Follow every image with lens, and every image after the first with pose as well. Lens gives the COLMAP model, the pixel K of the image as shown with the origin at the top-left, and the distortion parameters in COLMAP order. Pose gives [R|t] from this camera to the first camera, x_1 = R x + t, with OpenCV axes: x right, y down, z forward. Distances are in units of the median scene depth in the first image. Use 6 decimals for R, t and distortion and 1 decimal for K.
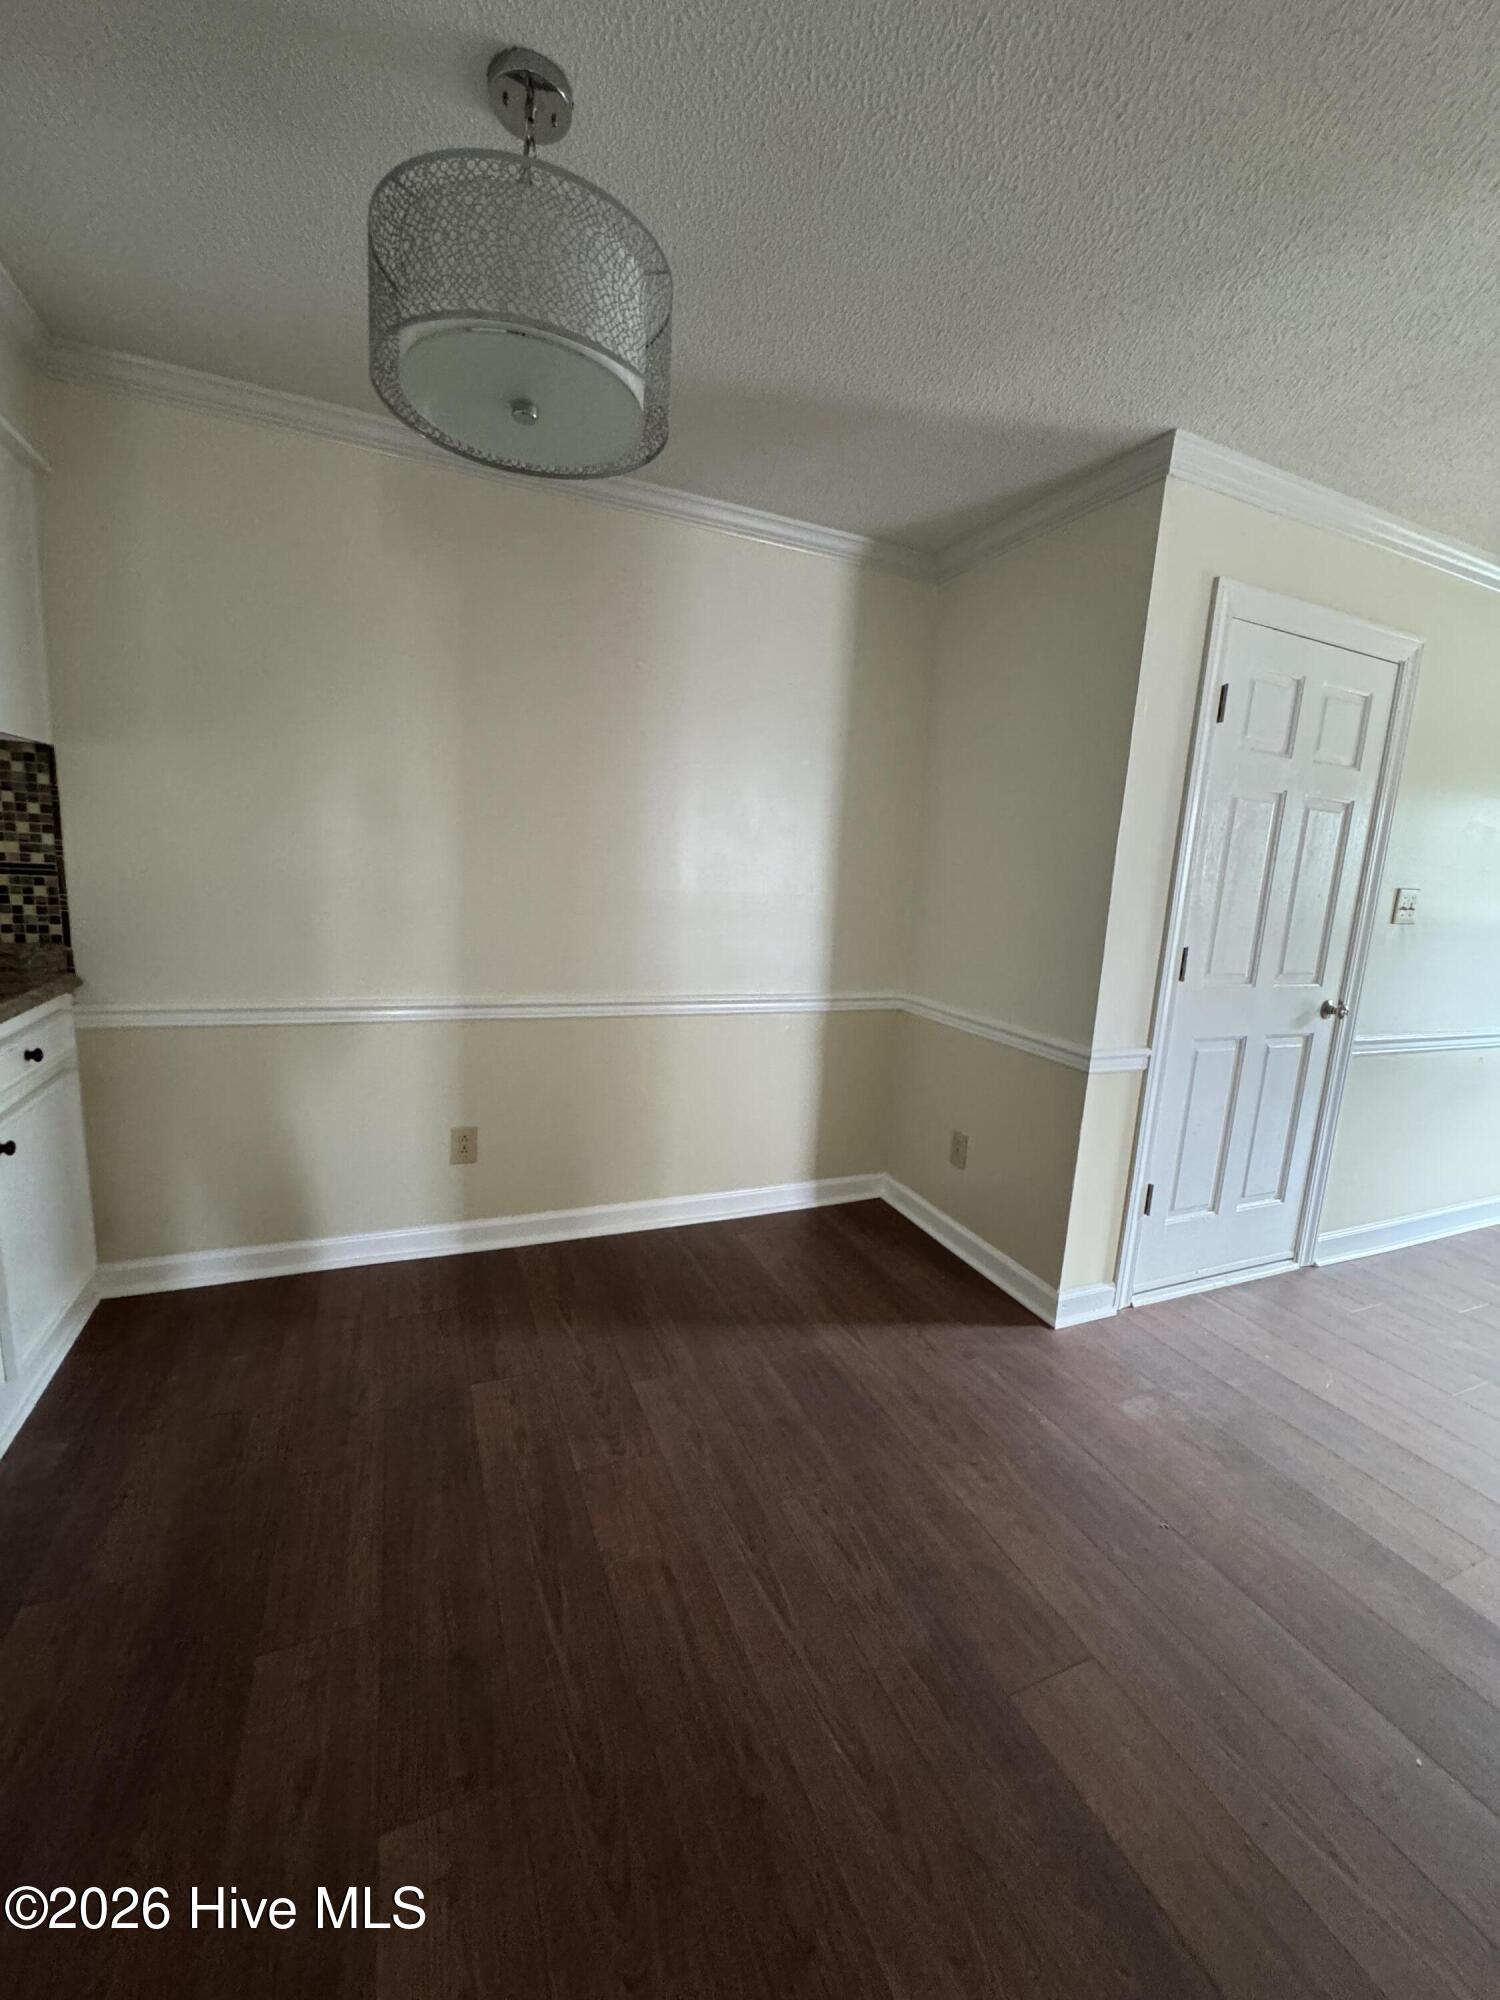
lens RADIAL K [[795.9, 0, 747.9], [0, 795.9, 1006.1], [0, 0, 1]] dist [-0.006096, 0.000656]
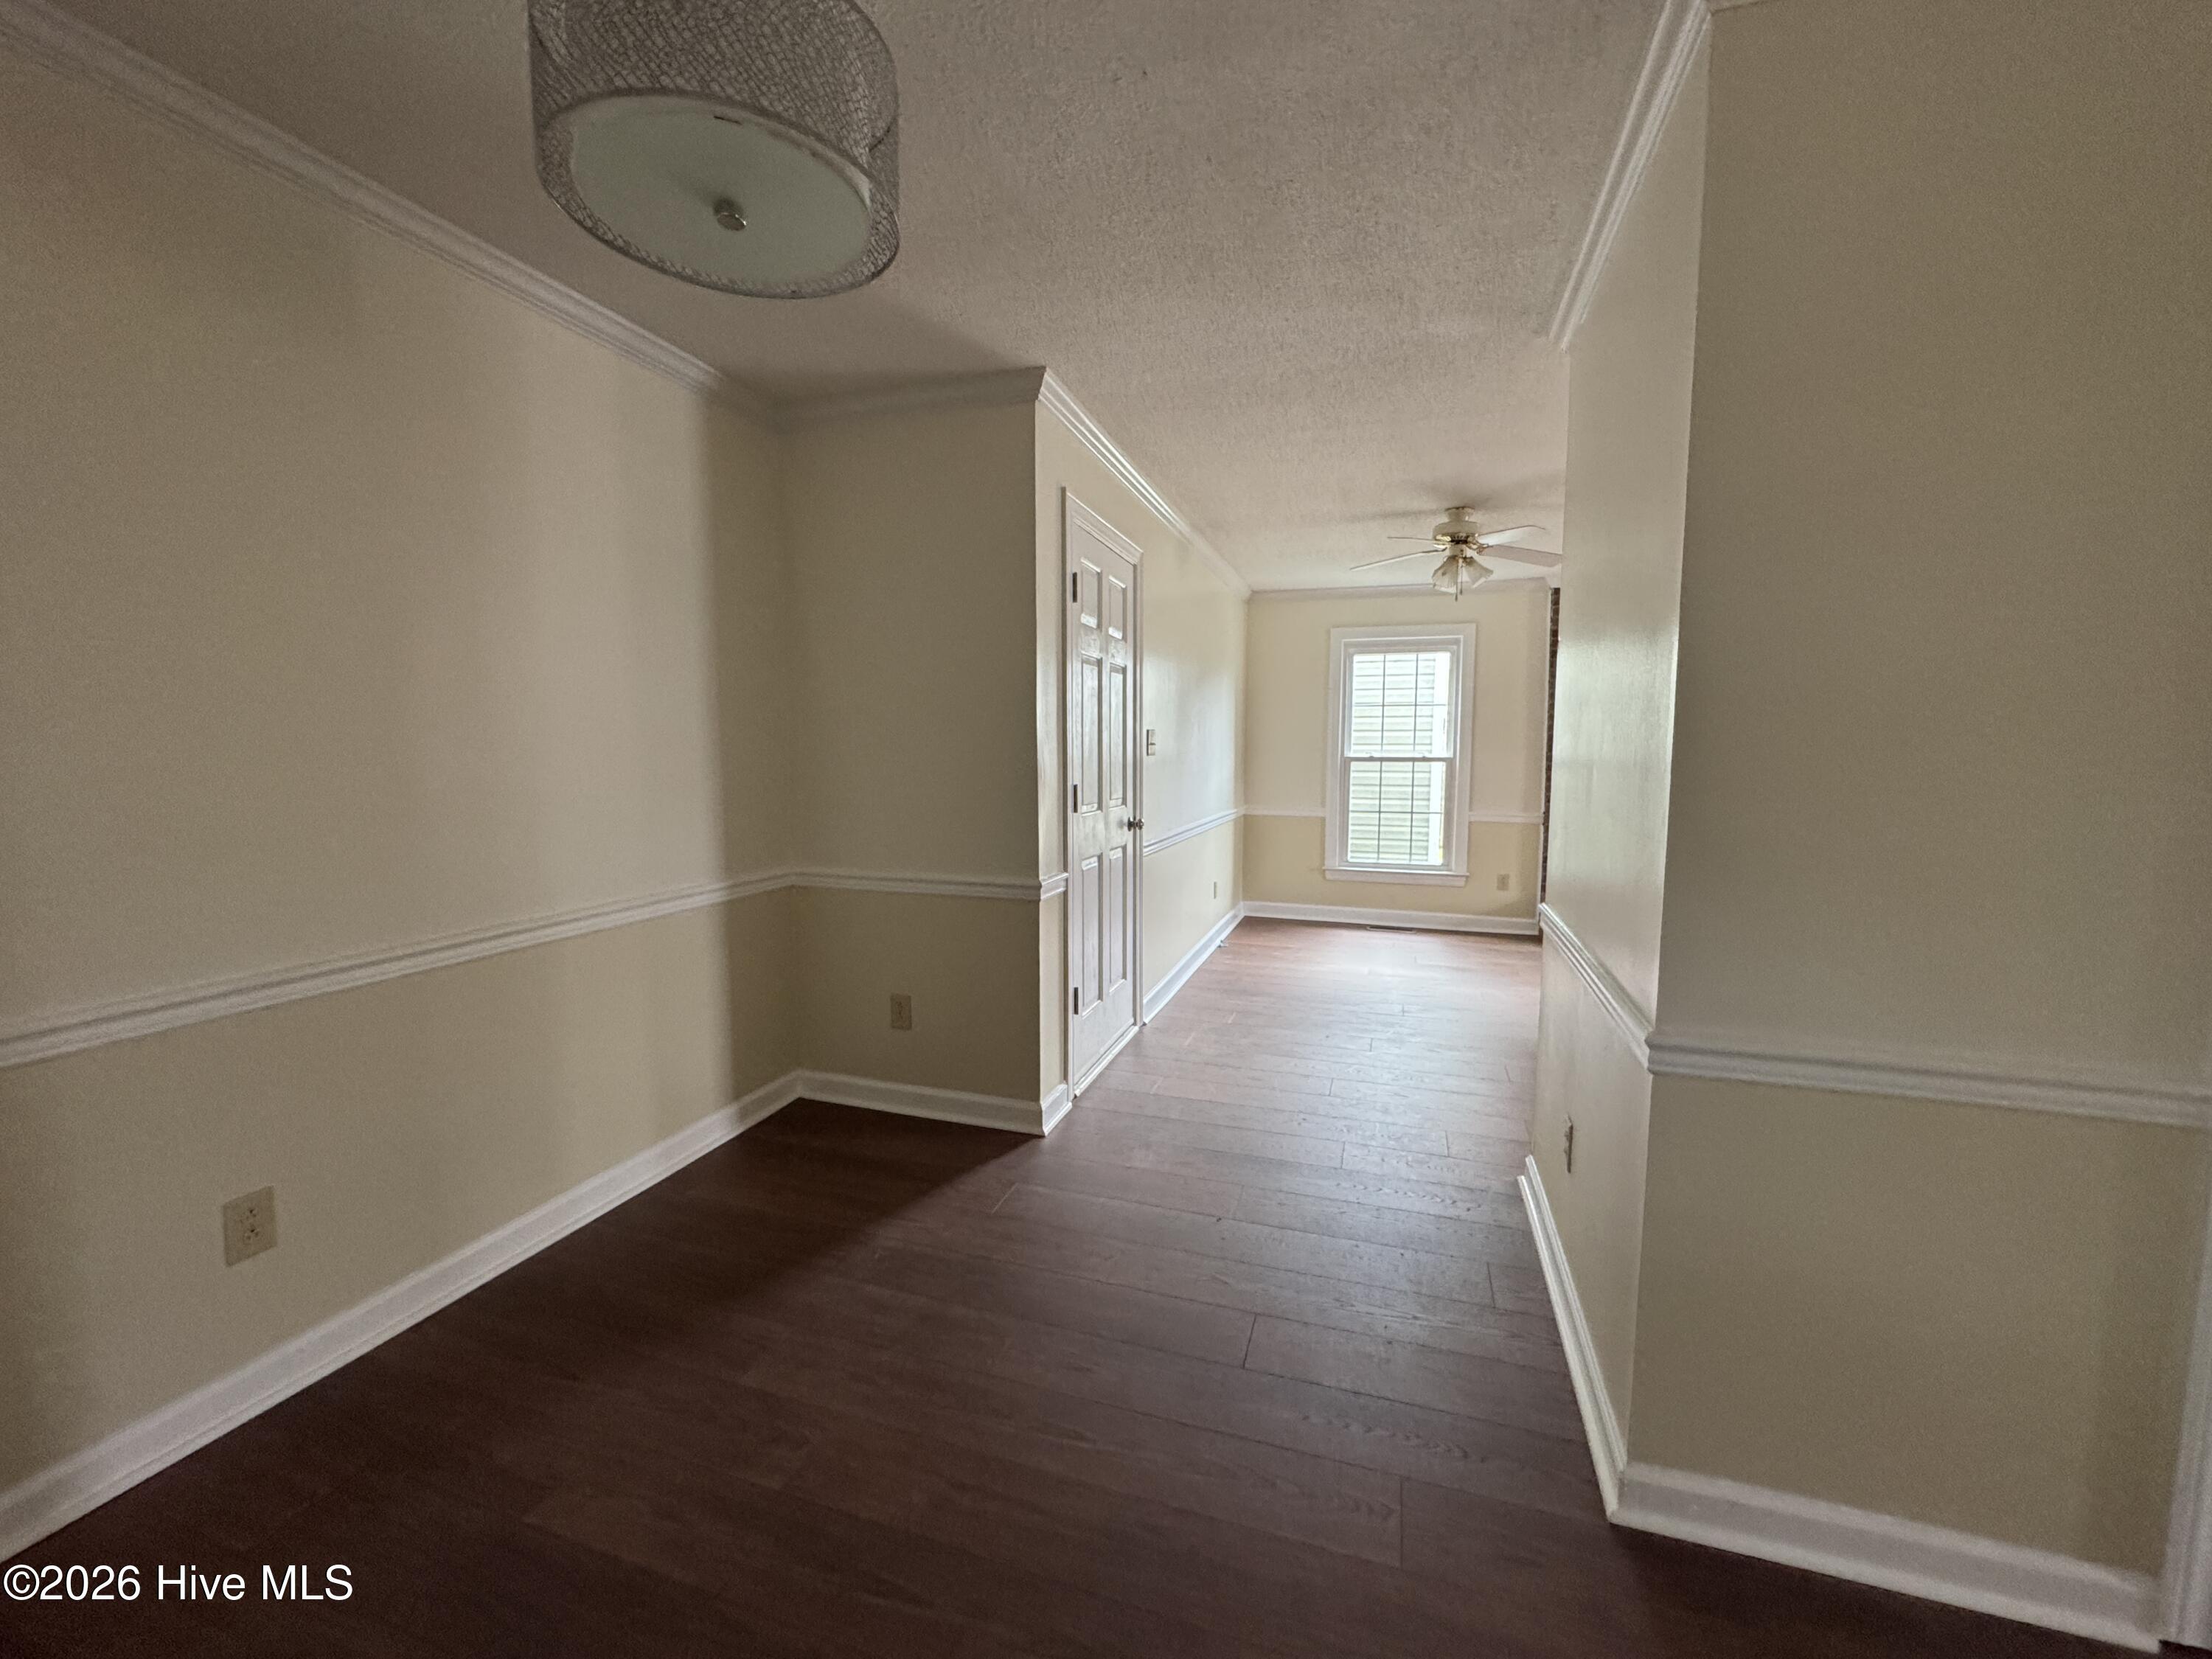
lens RADIAL K [[880.2, 0, 1103.0], [0, 880.2, 839.4], [0, 0, 1]] dist [-0.006096, 0.000656]
pose [[0.665671, -0.136153, 0.733719, -0.356792], [0.168651, 0.985225, 0.029815, -0.021331], [-0.726938, 0.103895, 0.678798, 0.059209]]
